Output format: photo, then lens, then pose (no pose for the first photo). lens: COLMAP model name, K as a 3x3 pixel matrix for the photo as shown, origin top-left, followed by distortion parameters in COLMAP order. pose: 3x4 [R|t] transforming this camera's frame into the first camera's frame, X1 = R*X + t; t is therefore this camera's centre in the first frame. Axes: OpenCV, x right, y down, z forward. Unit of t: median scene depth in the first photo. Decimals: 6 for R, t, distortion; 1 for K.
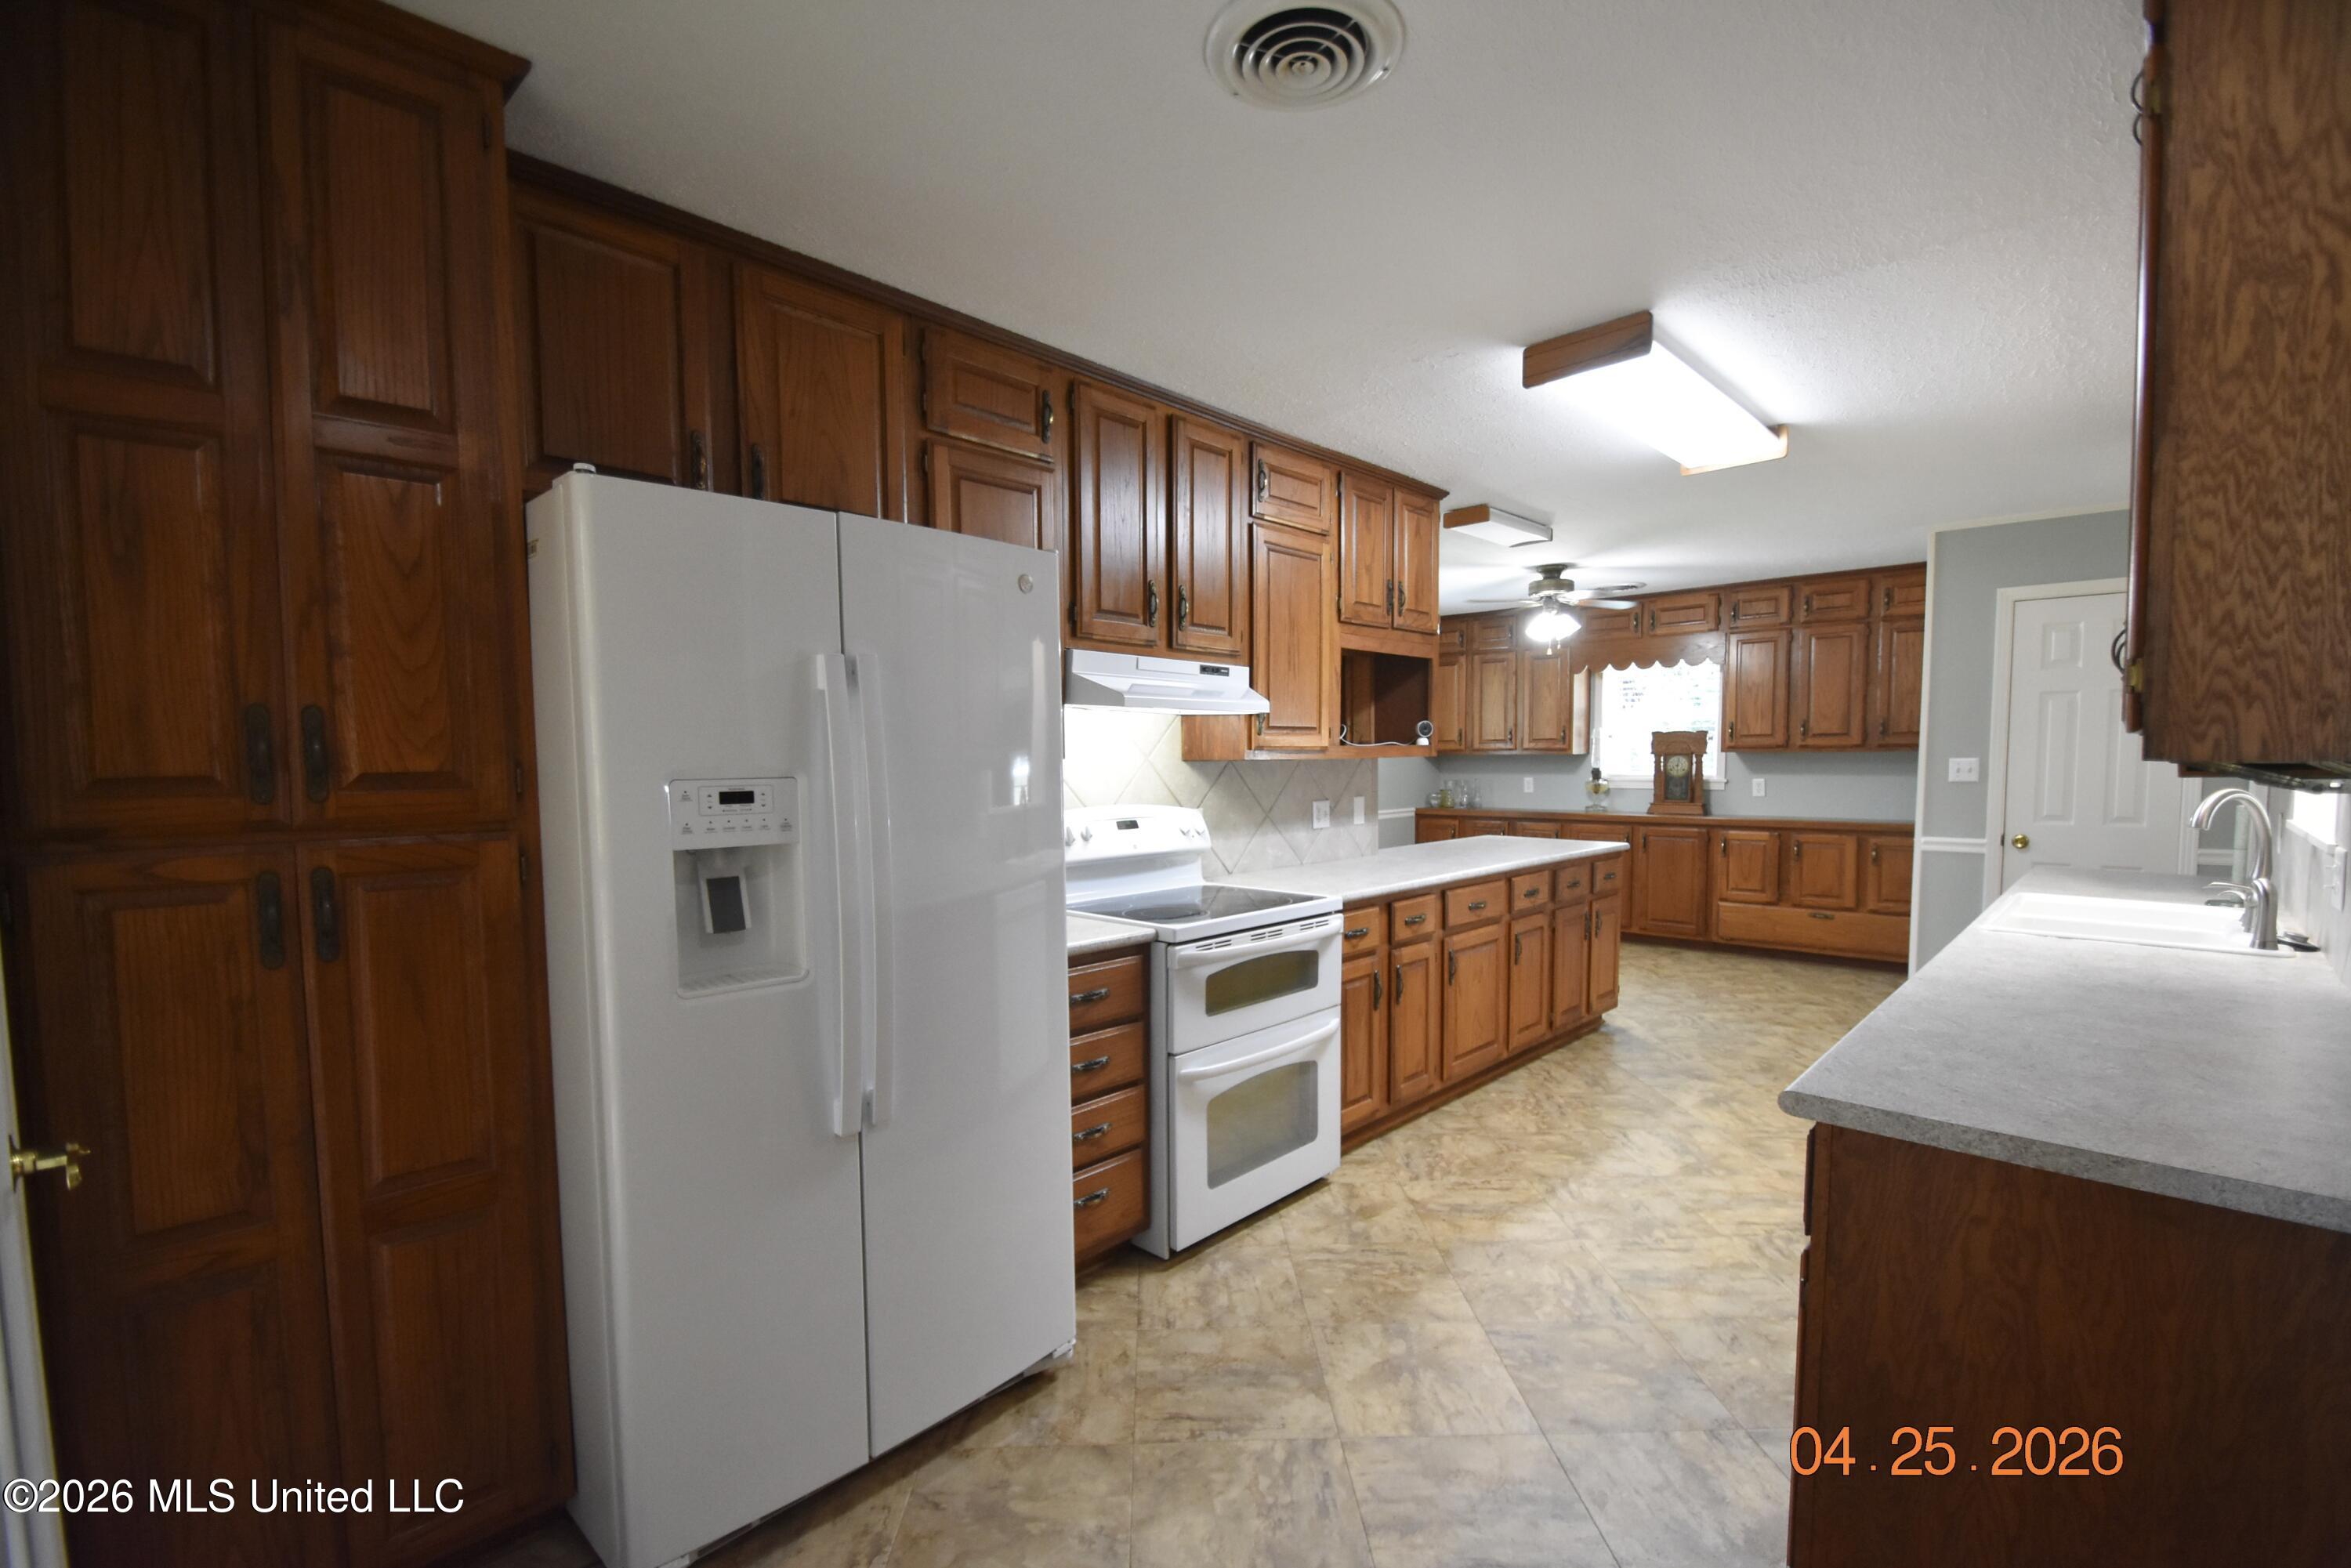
lens RADIAL K [[1049.5, 0, 1156.3], [0, 1049.5, 817.0], [0, 0, 1]] dist [-0.004124, -0.004158]
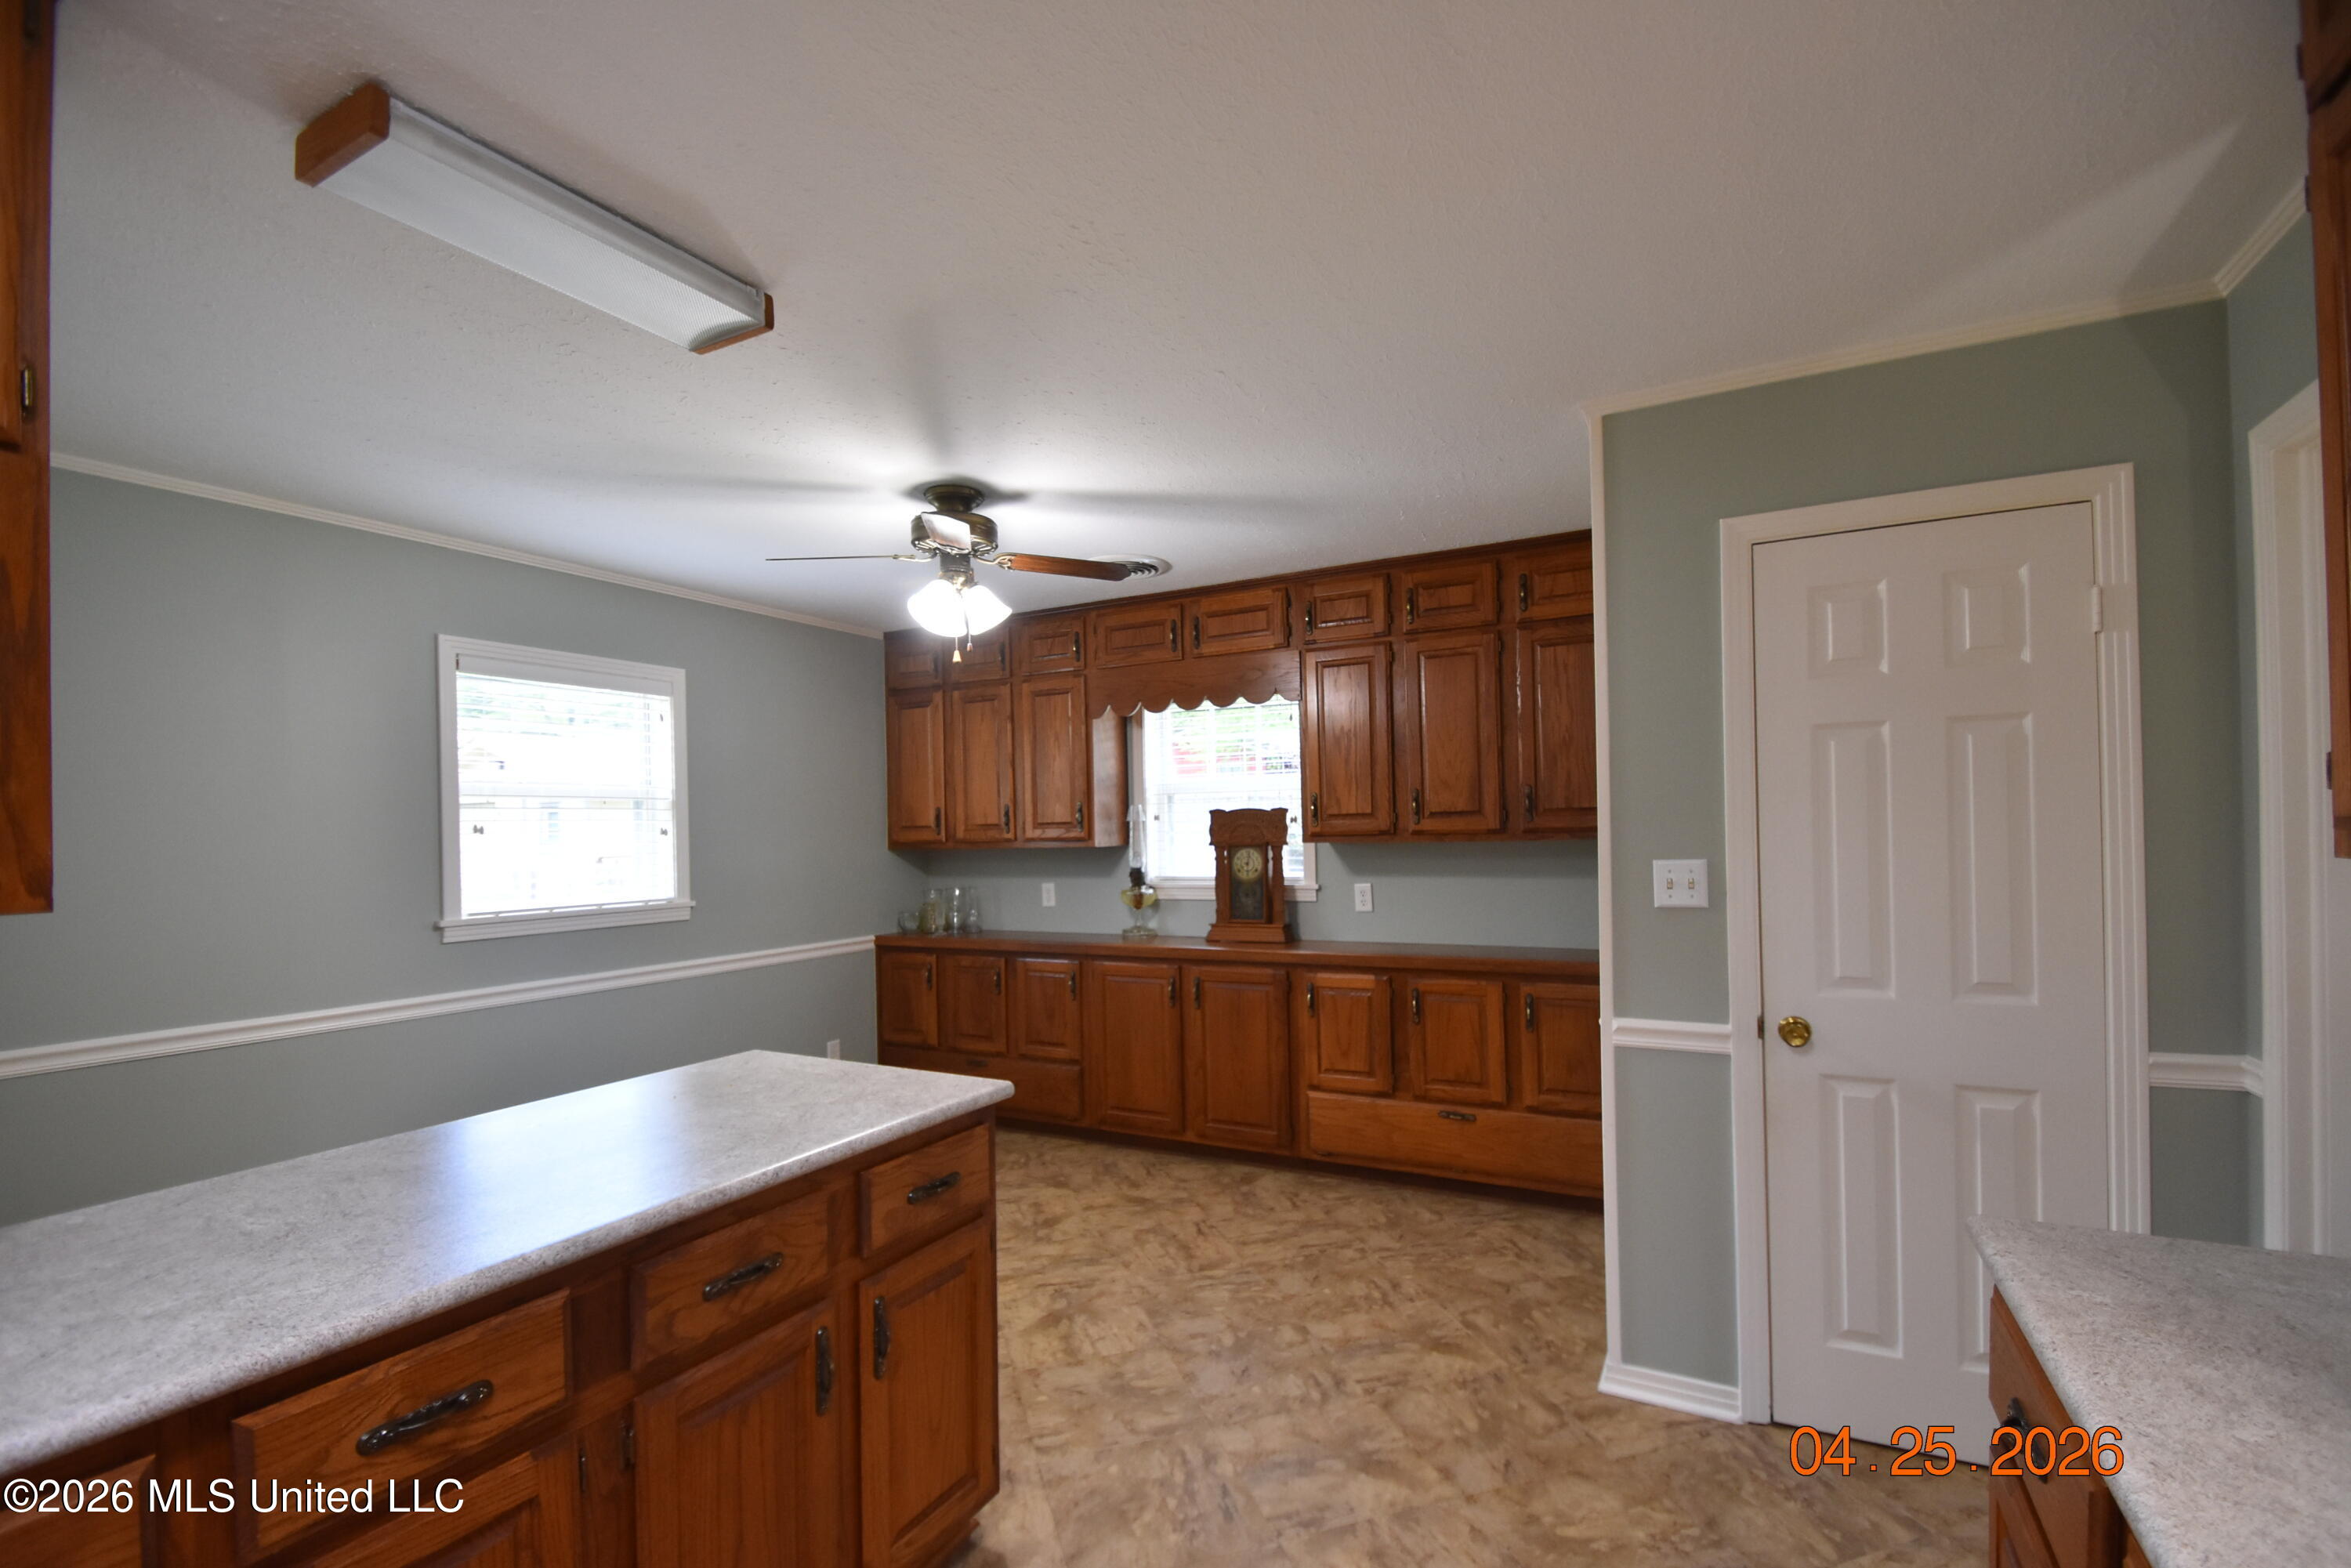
lens RADIAL K [[1049.5, 0, 1174.1], [0, 1049.5, 803.7], [0, 0, 1]] dist [-0.004124, -0.004158]
pose [[0.959767, -0.003479, 0.280776, 0.302854], [0.028447, 0.995983, -0.084899, -0.035666], [-0.279353, 0.089471, 0.956011, 0.442775]]
